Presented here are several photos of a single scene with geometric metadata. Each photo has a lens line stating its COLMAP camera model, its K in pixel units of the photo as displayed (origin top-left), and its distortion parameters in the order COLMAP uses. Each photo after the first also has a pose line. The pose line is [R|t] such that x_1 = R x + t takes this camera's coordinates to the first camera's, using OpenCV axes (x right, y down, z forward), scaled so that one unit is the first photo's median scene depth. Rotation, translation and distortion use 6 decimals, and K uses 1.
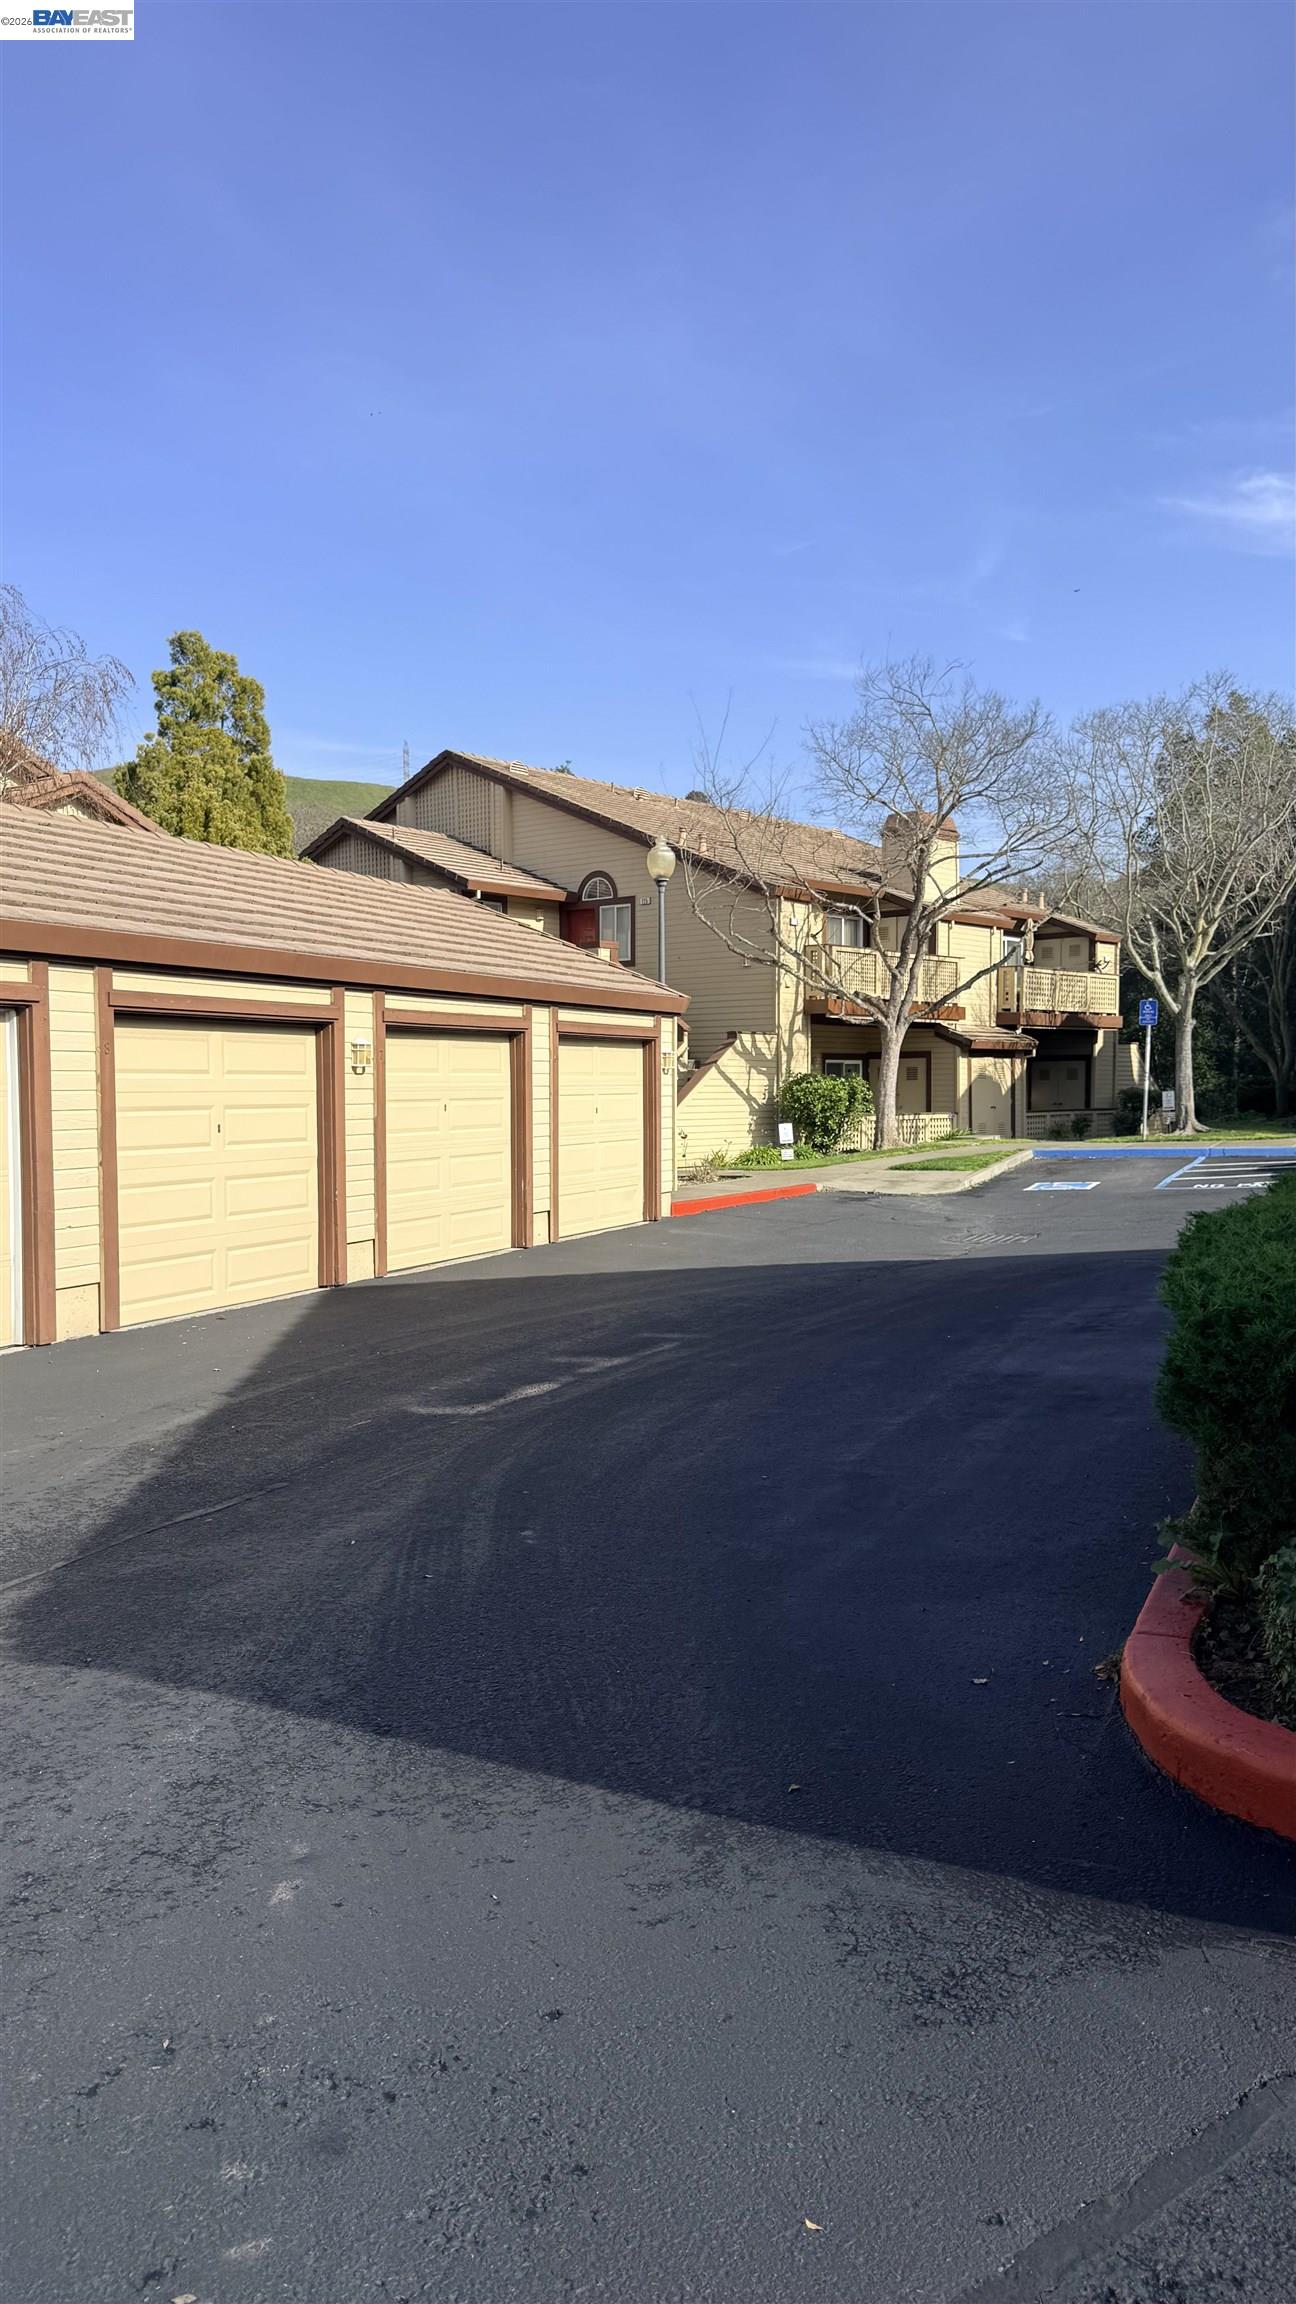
lens RADIAL K [[1559.1, 0, 640.2], [0, 1559.1, 1160.6], [0, 0, 1]] dist [0.156045, -0.358620]
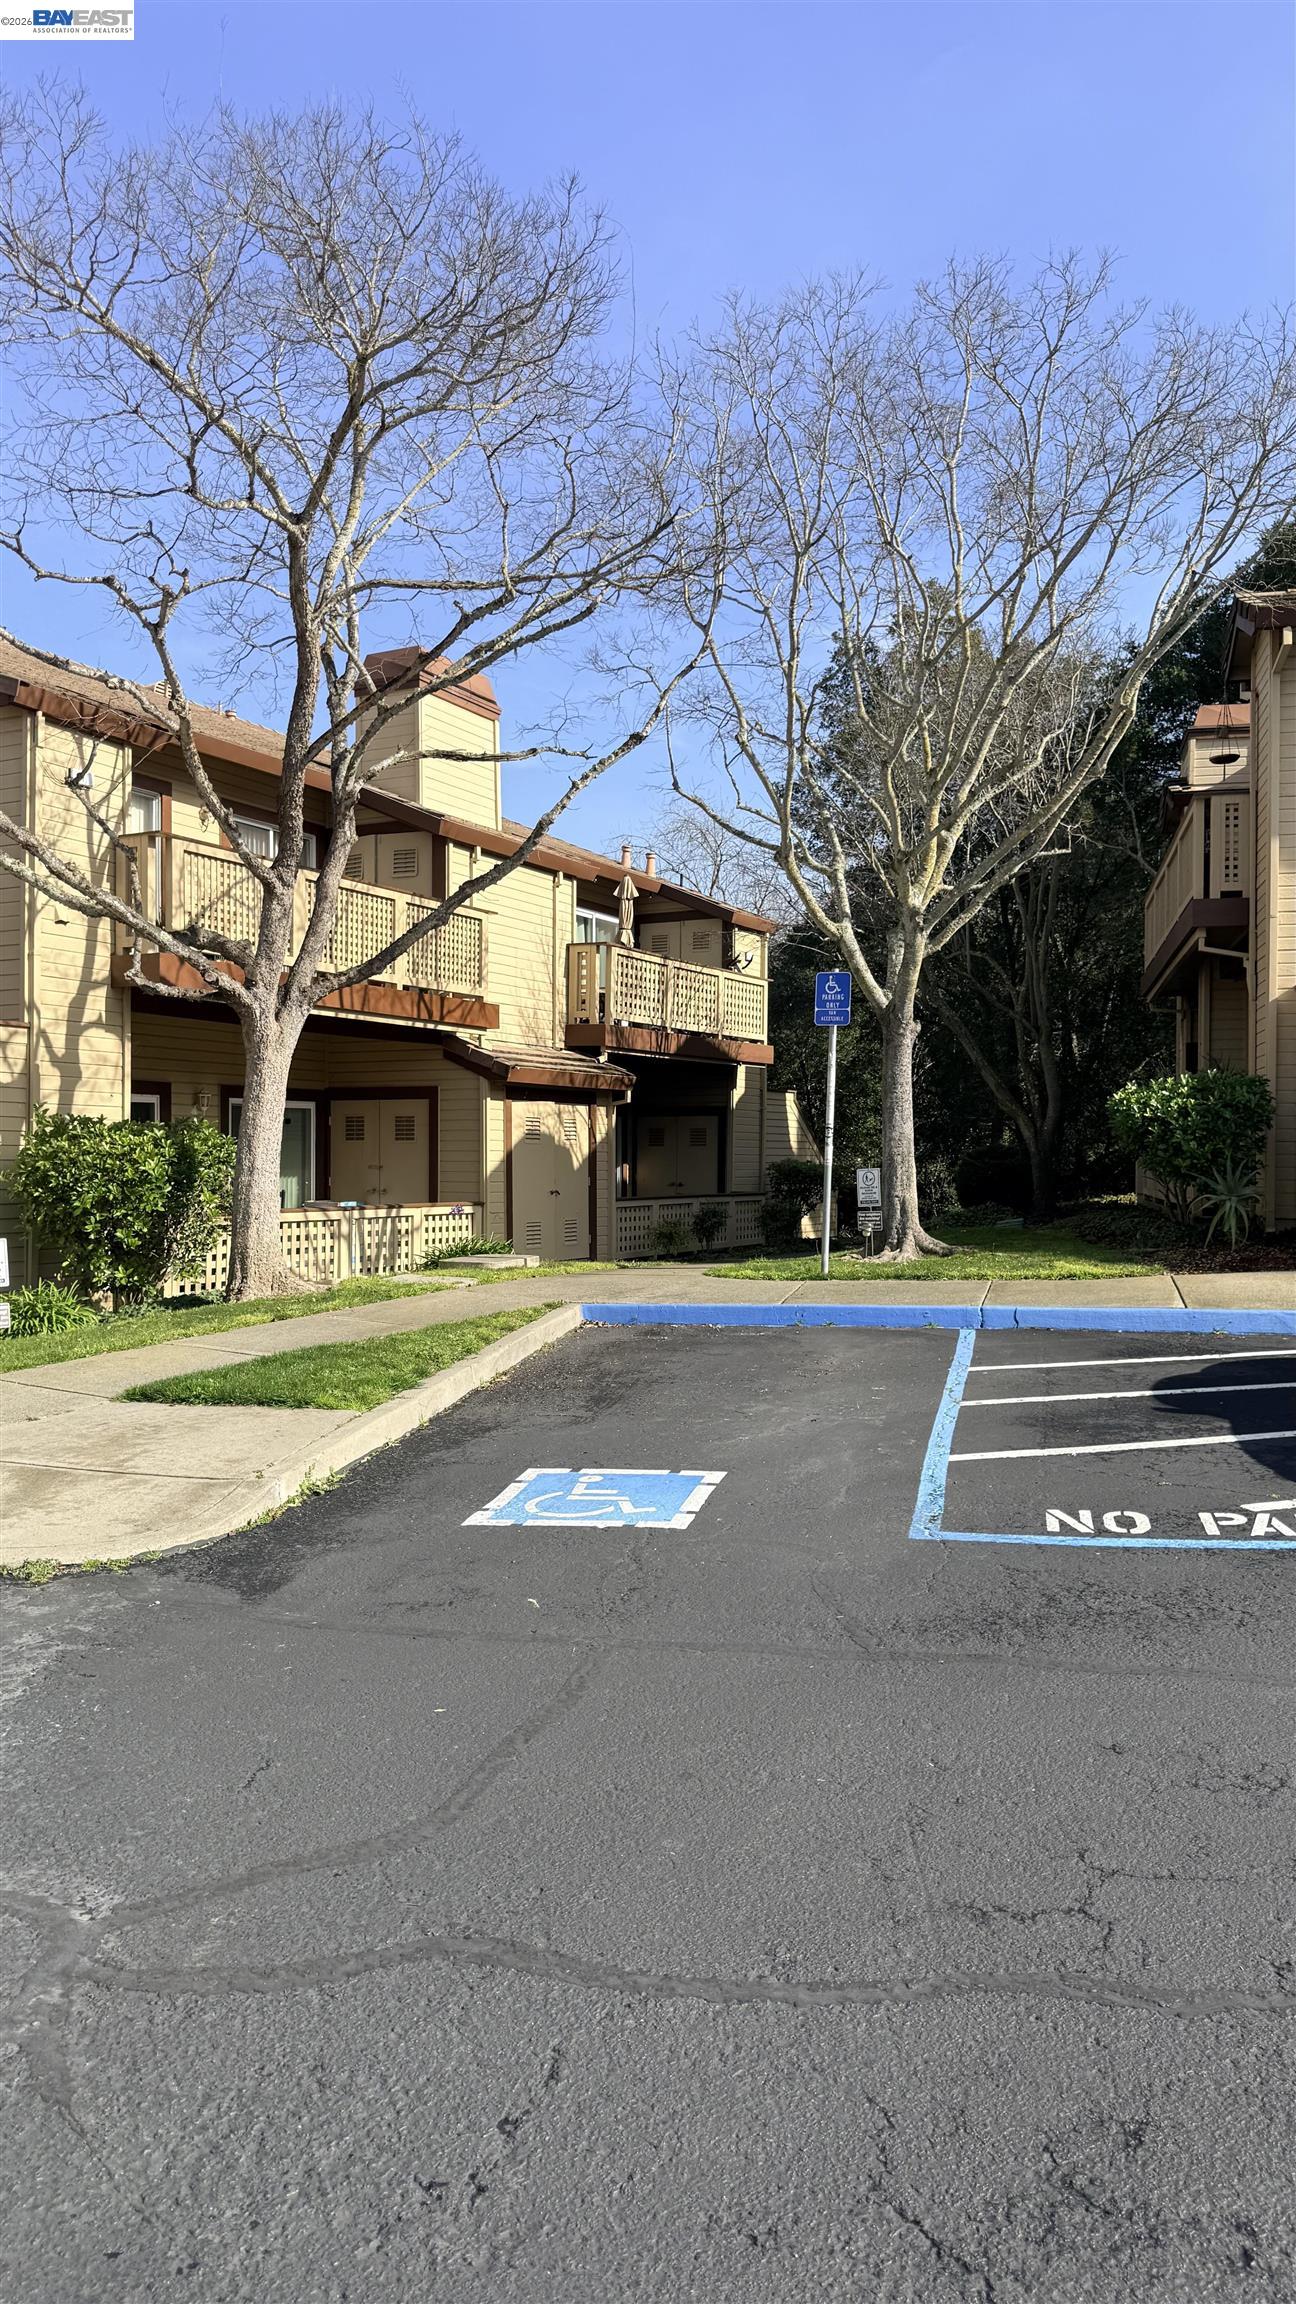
lens RADIAL K [[1973.0, 0, 648.0], [0, 1973.0, 1152.0], [0, 0, 1]] dist [0.194400, -0.002582]
pose [[0.972562, 0.012003, 0.232334, 0.100574], [-0.000843, 0.998843, -0.048073, -0.015628], [-0.232642, 0.046558, 0.971447, 0.336502]]
